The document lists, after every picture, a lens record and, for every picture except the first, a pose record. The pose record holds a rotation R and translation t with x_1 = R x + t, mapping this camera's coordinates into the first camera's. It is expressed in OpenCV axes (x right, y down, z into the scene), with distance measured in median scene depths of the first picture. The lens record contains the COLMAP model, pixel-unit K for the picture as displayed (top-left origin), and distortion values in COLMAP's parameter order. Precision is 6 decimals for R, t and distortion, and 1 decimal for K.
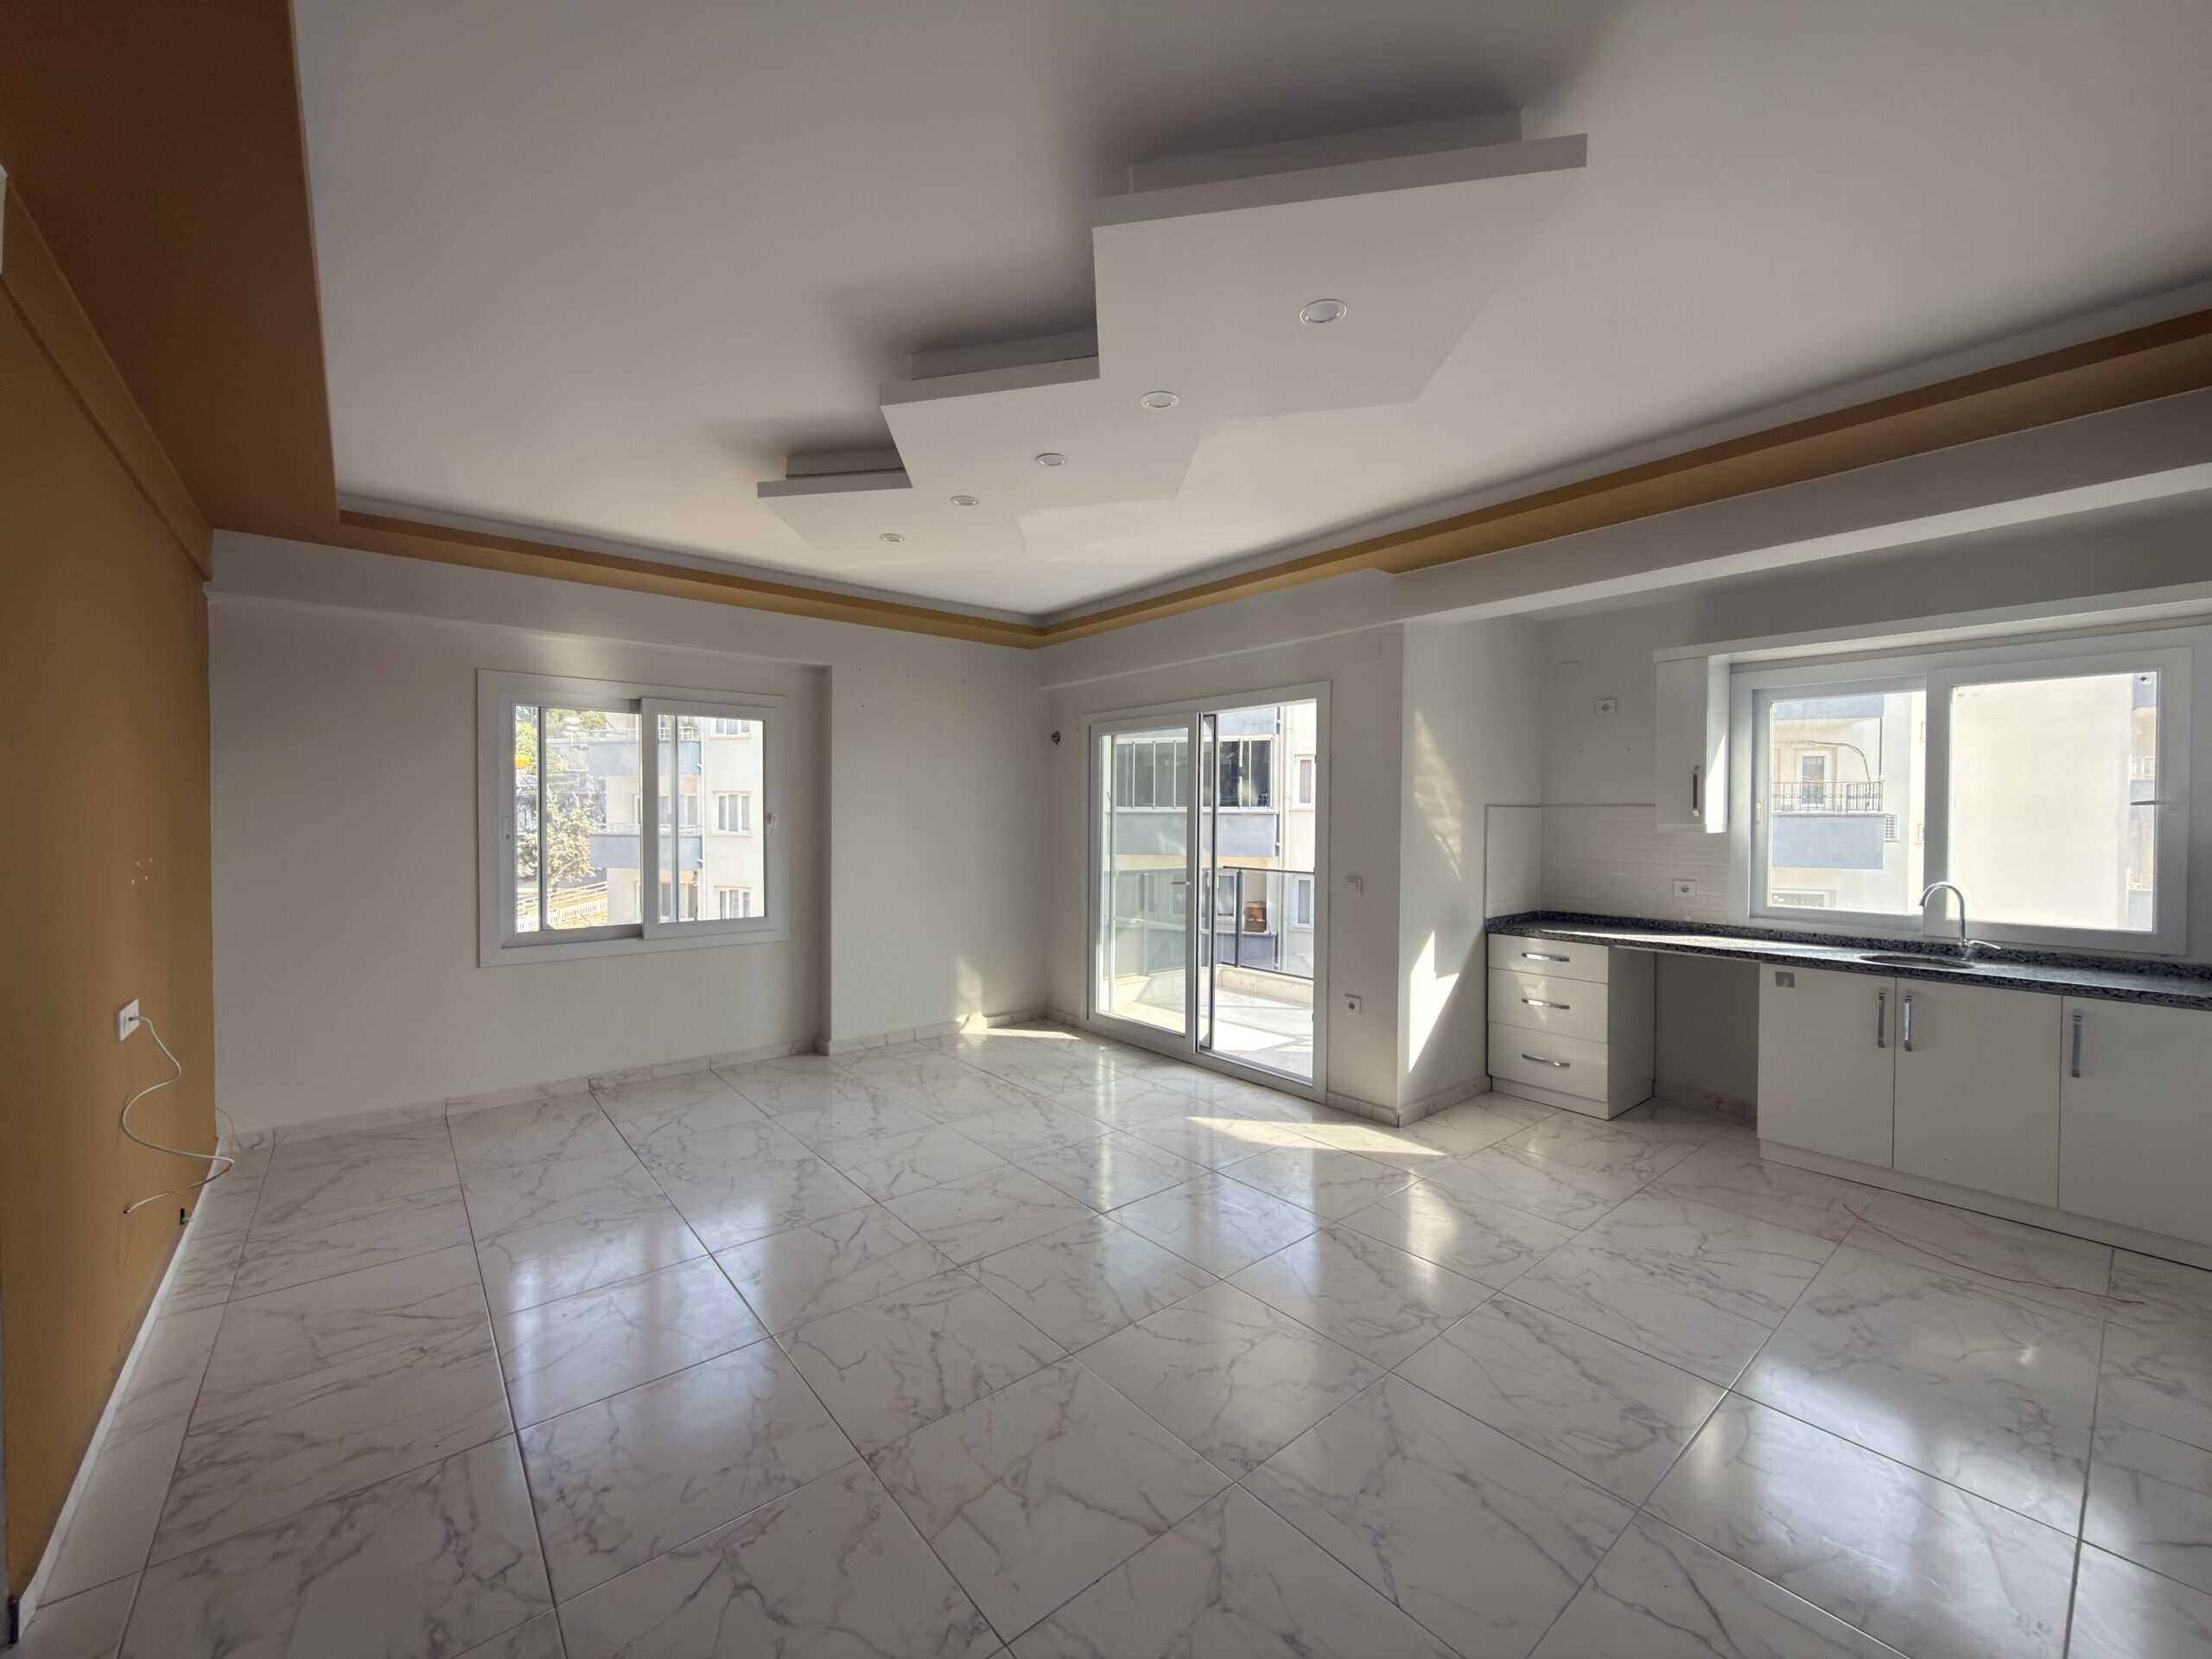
lens RADIAL K [[876.8, 0, 1108.9], [0, 876.8, 827.8], [0, 0, 1]] dist [0.001067, -0.000491]
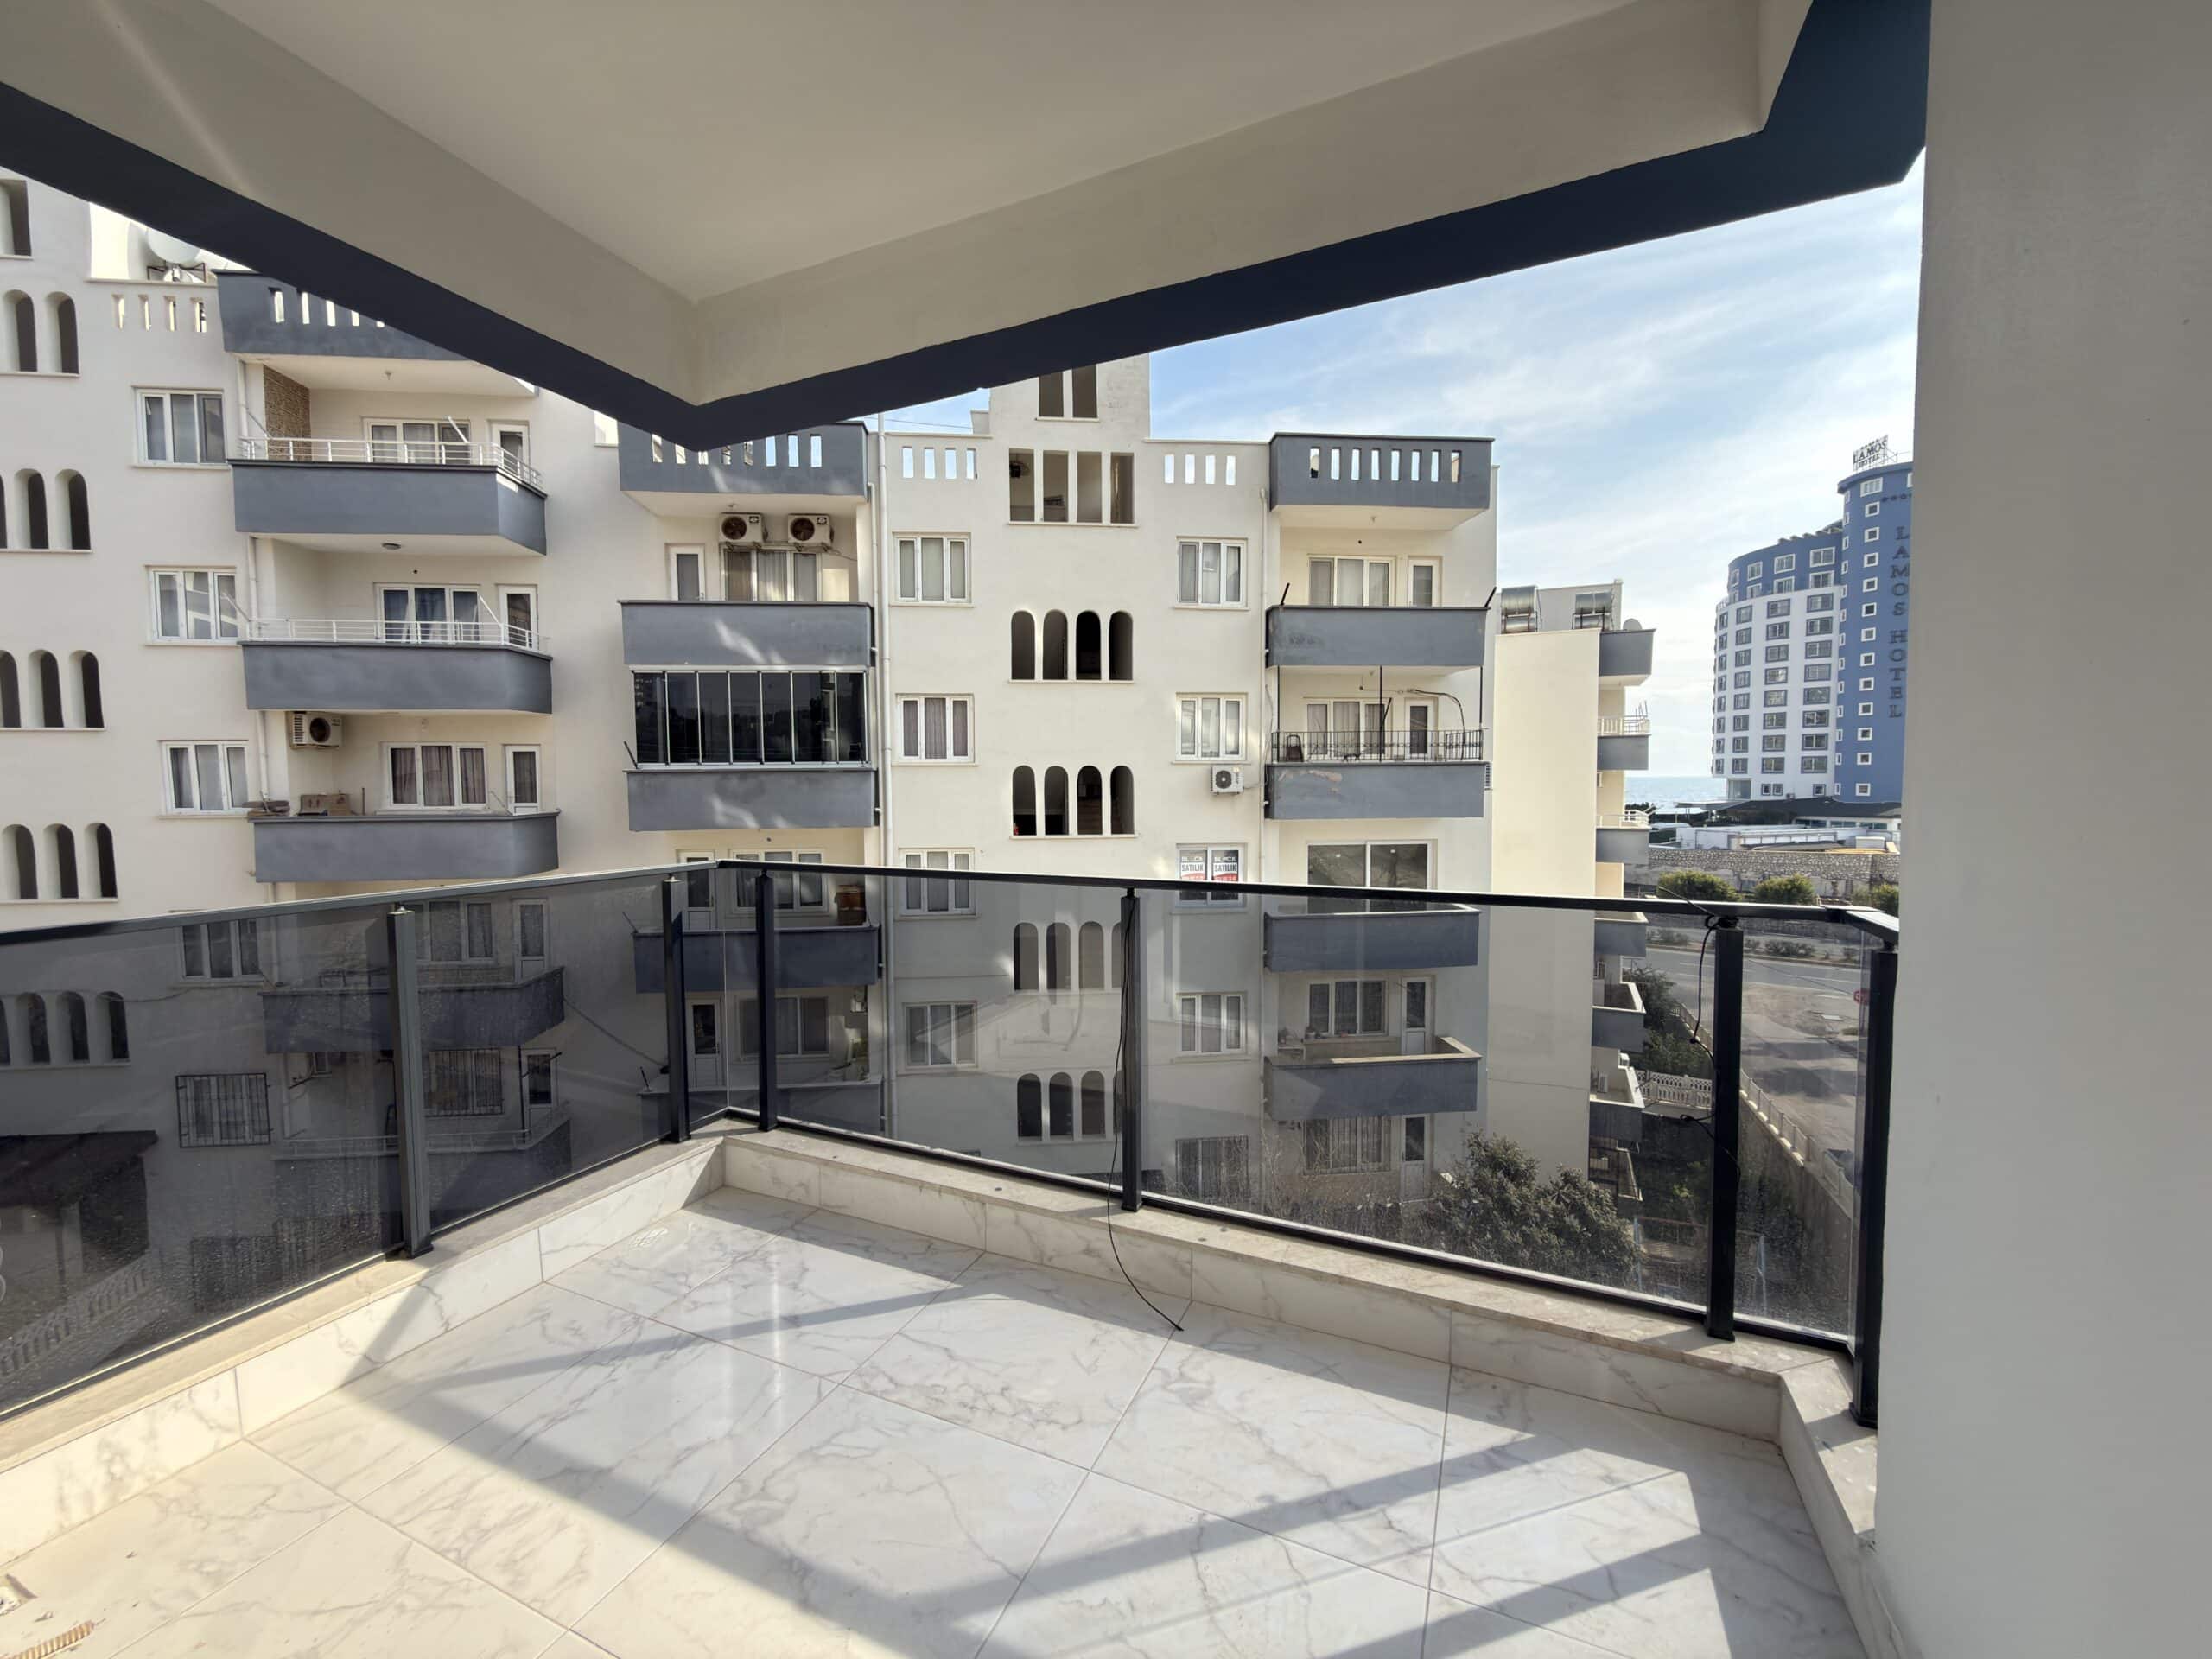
lens RADIAL K [[876.8, 0, 1108.9], [0, 876.8, 827.8], [0, 0, 1]] dist [0.001067, -0.000491]
pose [[0.901842, -0.037754, 0.430413, 0.218325], [0.021410, 0.998856, 0.042754, 0.031331], [-0.431535, -0.029342, 0.901619, 1.080079]]
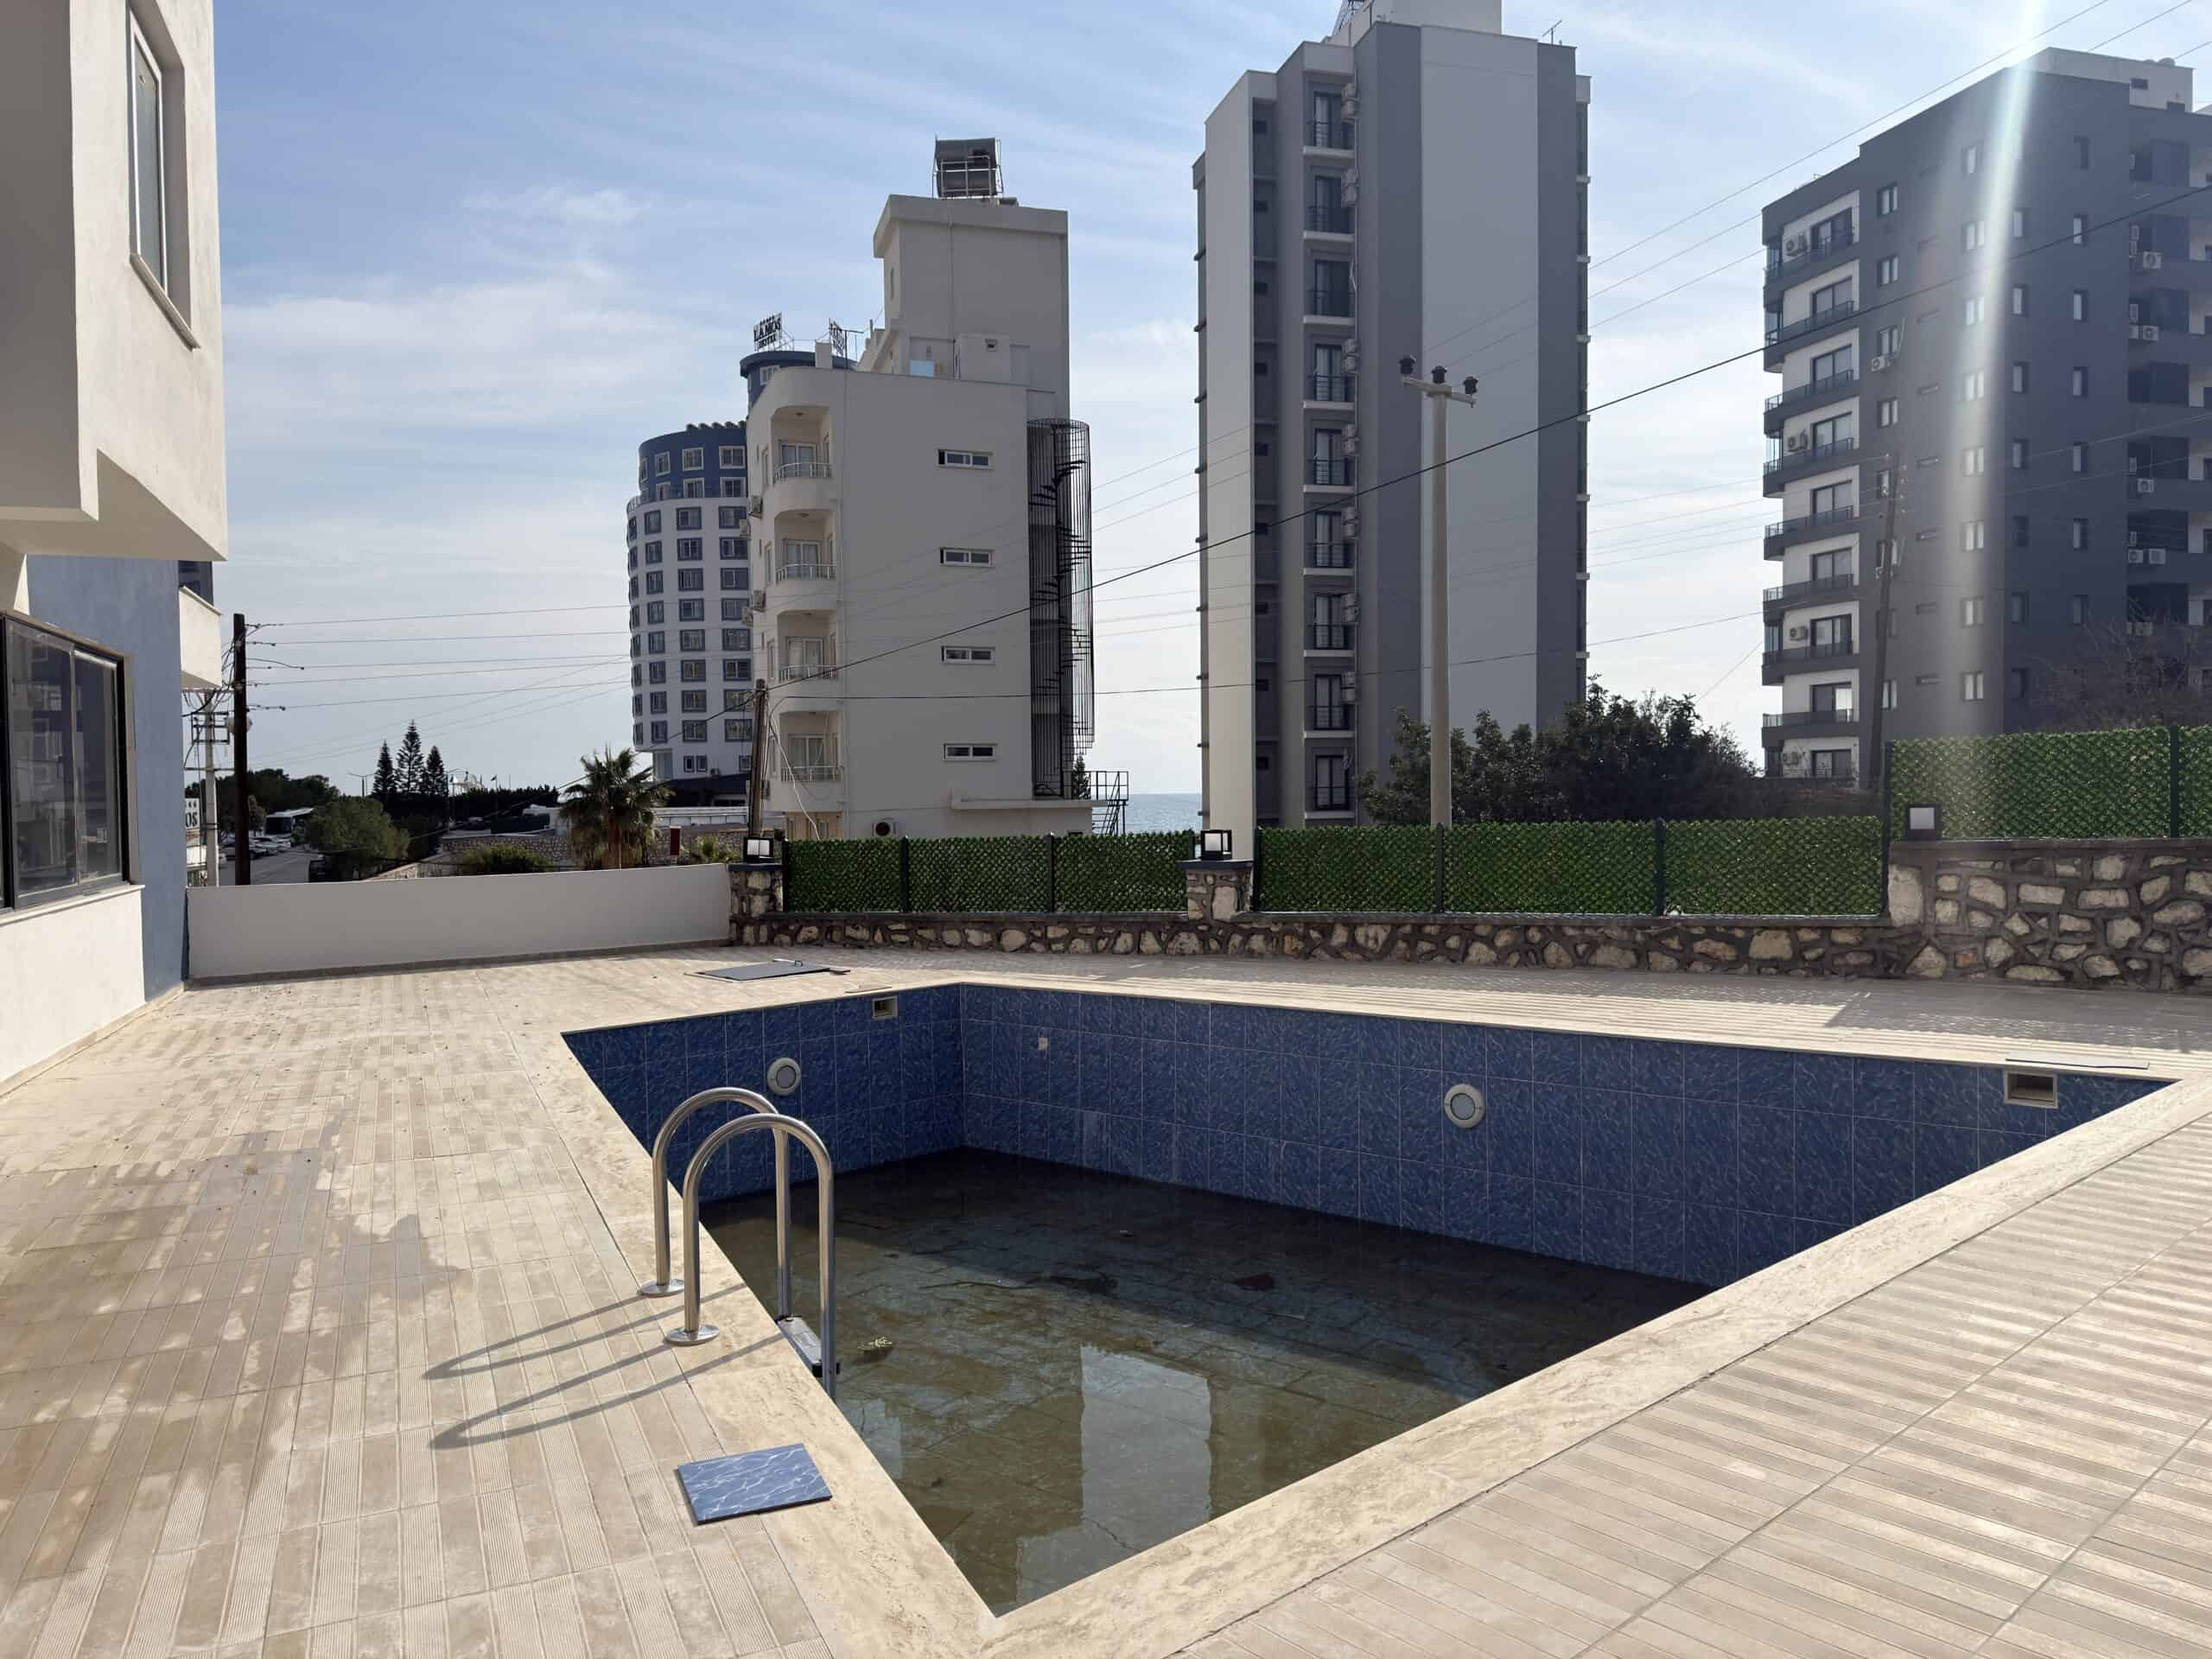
lens RADIAL K [[1561.3, 0, 1101.8], [0, 1561.3, 835.9], [0, 0, 1]] dist [0.028693, -0.032565]
pose [[0.324390, -0.035773, 0.945247, -0.175539], [0.030592, 0.999159, 0.027314, 1.439733], [-0.945428, 0.020057, 0.325212, -3.671515]]
